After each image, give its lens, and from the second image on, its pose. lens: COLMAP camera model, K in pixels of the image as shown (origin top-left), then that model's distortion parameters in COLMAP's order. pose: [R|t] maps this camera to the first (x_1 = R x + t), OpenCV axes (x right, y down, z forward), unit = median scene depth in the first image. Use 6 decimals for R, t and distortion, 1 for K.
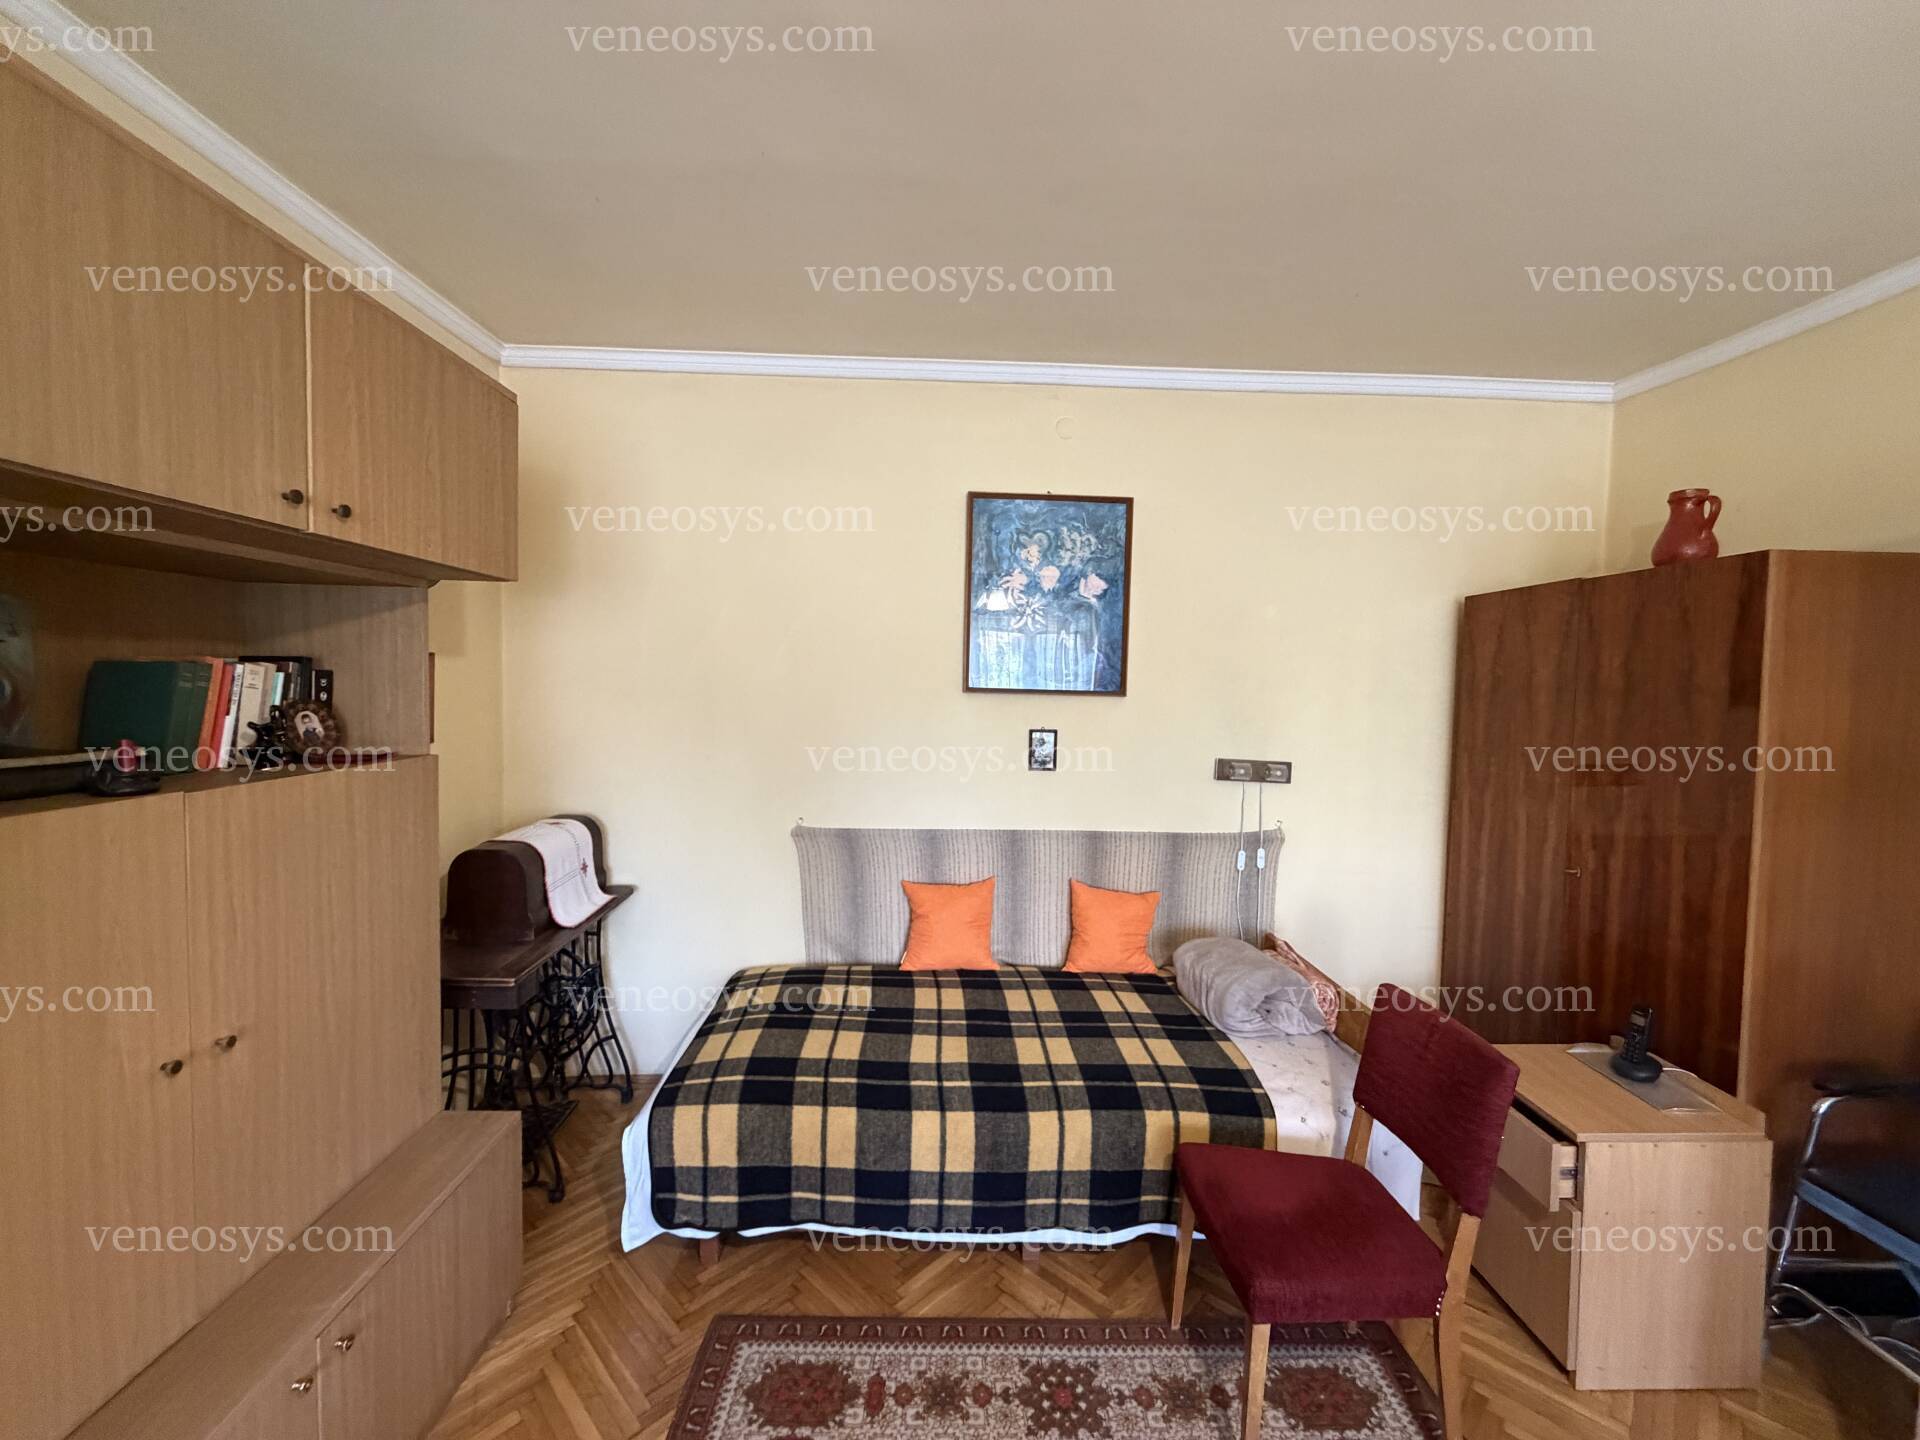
lens RADIAL K [[766.8, 0, 954.5], [0, 766.8, 721.8], [0, 0, 1]] dist [0.001276, 0.000286]
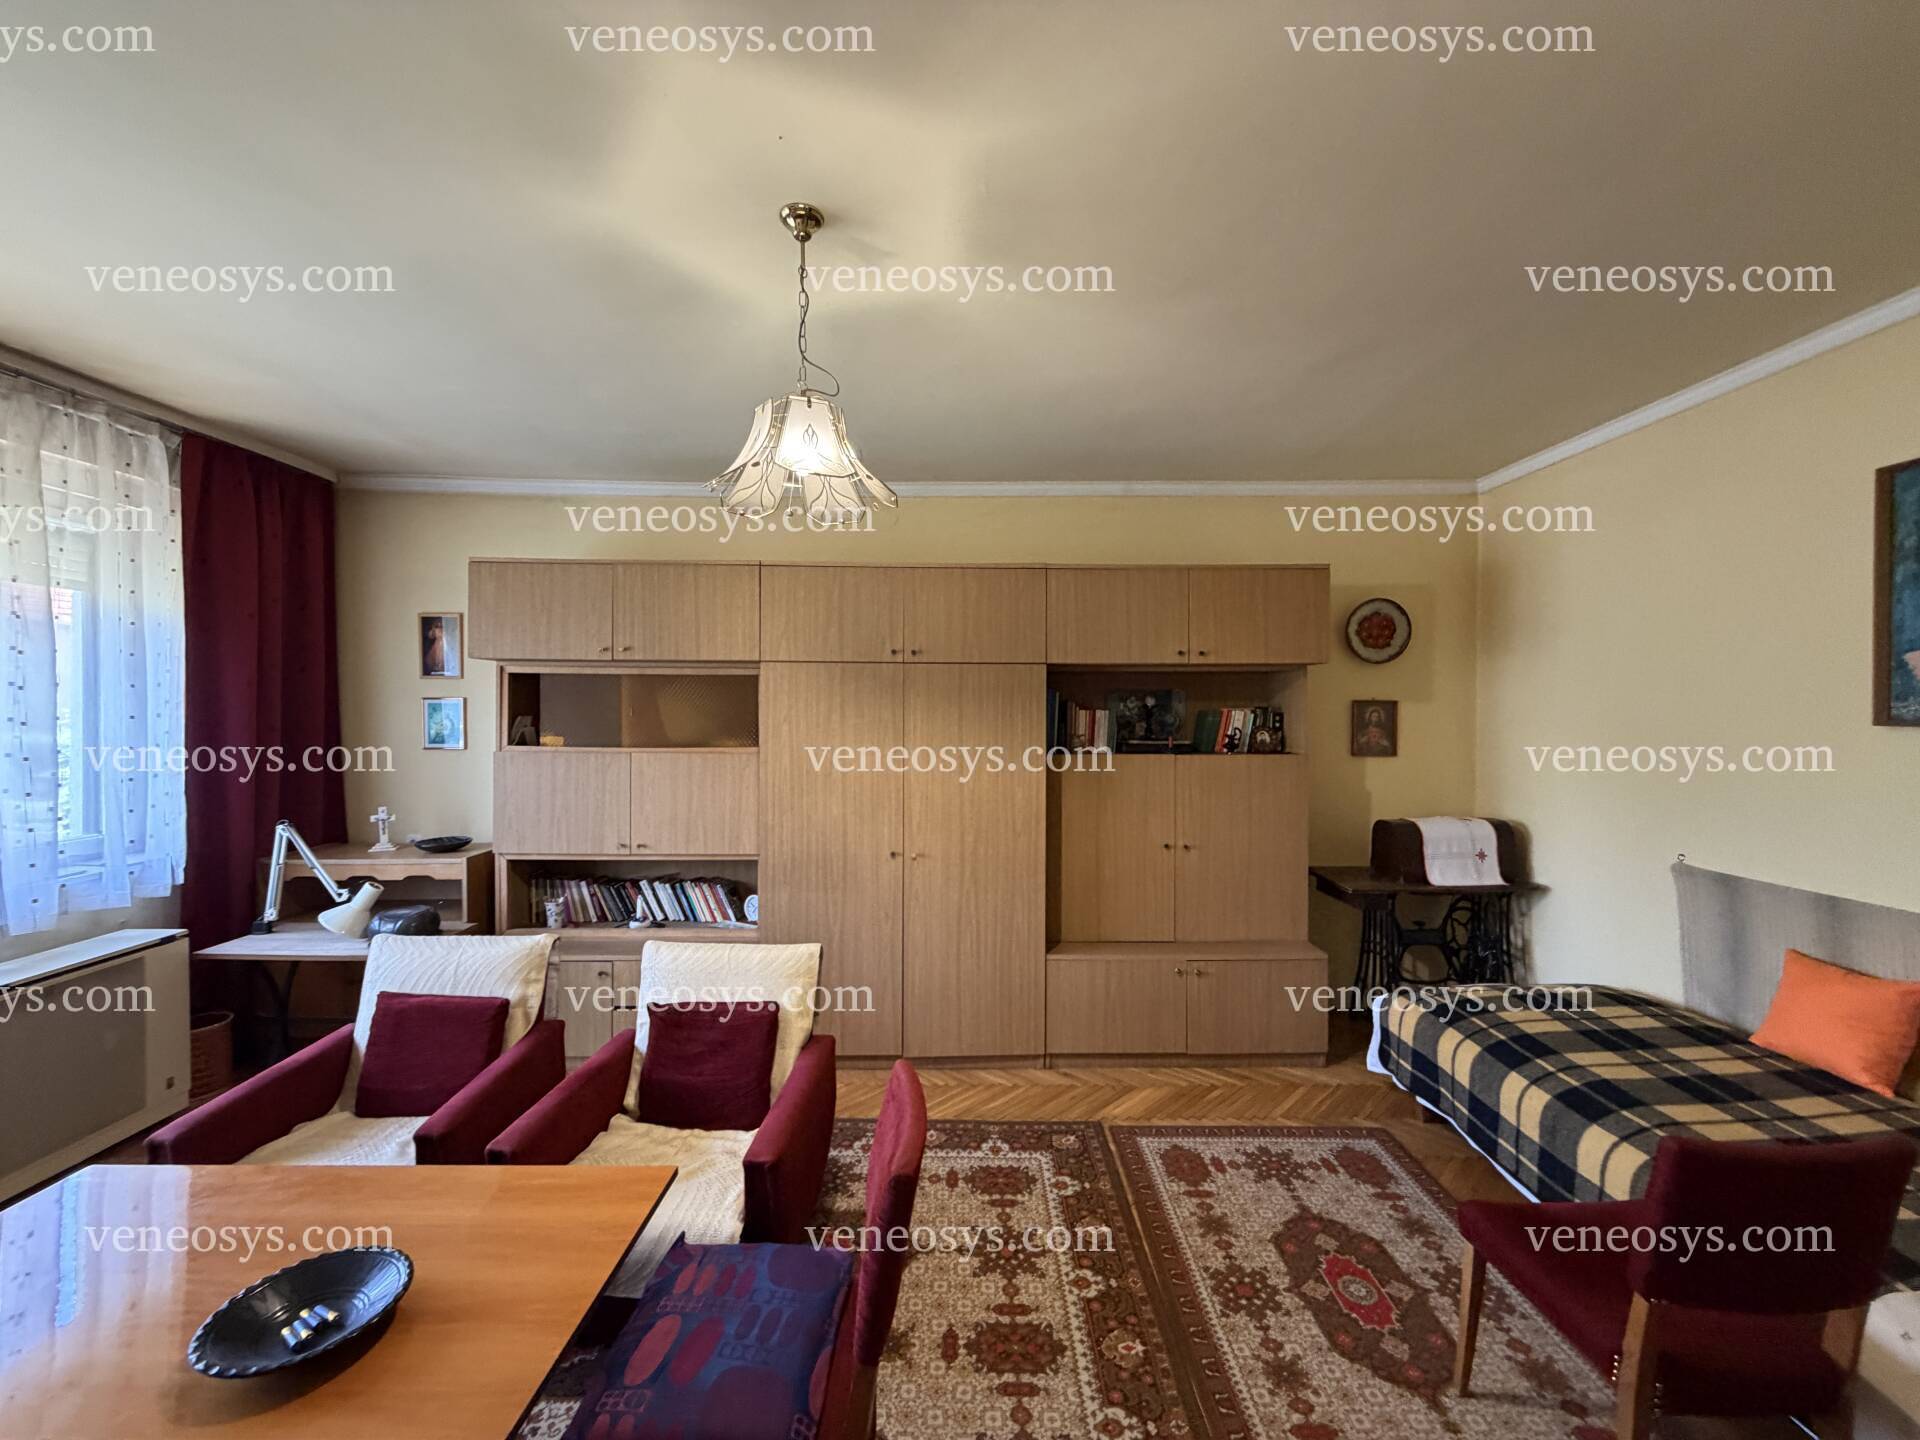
lens RADIAL K [[766.8, 0, 956.9], [0, 766.8, 717.4], [0, 0, 1]] dist [0.001276, 0.000286]
pose [[-0.020653, -0.011959, -0.999715, 1.185862], [-0.051413, 0.998618, -0.010884, 0.014103], [0.998464, 0.051173, -0.021239, 0.133160]]
